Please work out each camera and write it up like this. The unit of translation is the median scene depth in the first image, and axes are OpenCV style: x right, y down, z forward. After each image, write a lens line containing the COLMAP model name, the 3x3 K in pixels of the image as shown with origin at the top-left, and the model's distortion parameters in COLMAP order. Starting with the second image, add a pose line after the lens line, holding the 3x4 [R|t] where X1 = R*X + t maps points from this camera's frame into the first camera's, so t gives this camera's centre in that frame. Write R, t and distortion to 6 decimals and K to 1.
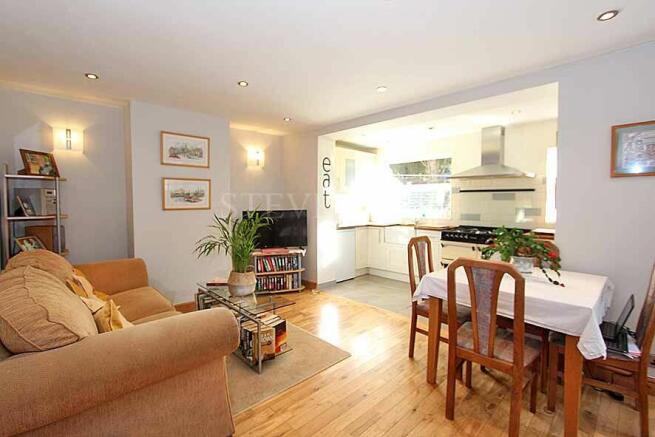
lens RADIAL K [[304.9, 0, 328.4], [0, 304.9, 201.9], [0, 0, 1]] dist [-0.000192, -0.000011]
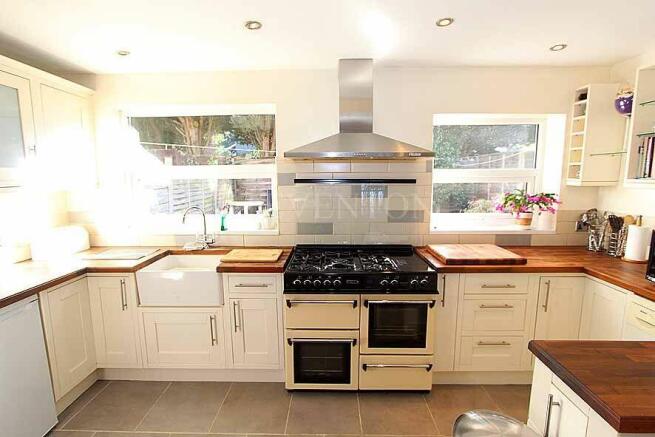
lens RADIAL K [[294.7, 0, 328.2], [0, 294.7, 216.3], [0, 0, 1]] dist [-0.028861, 0.000047]
pose [[0.703724, -0.096593, 0.703876, 0.113688], [0.006662, 0.991568, 0.129413, -0.041777], [-0.710442, -0.086382, 0.698434, 0.631506]]
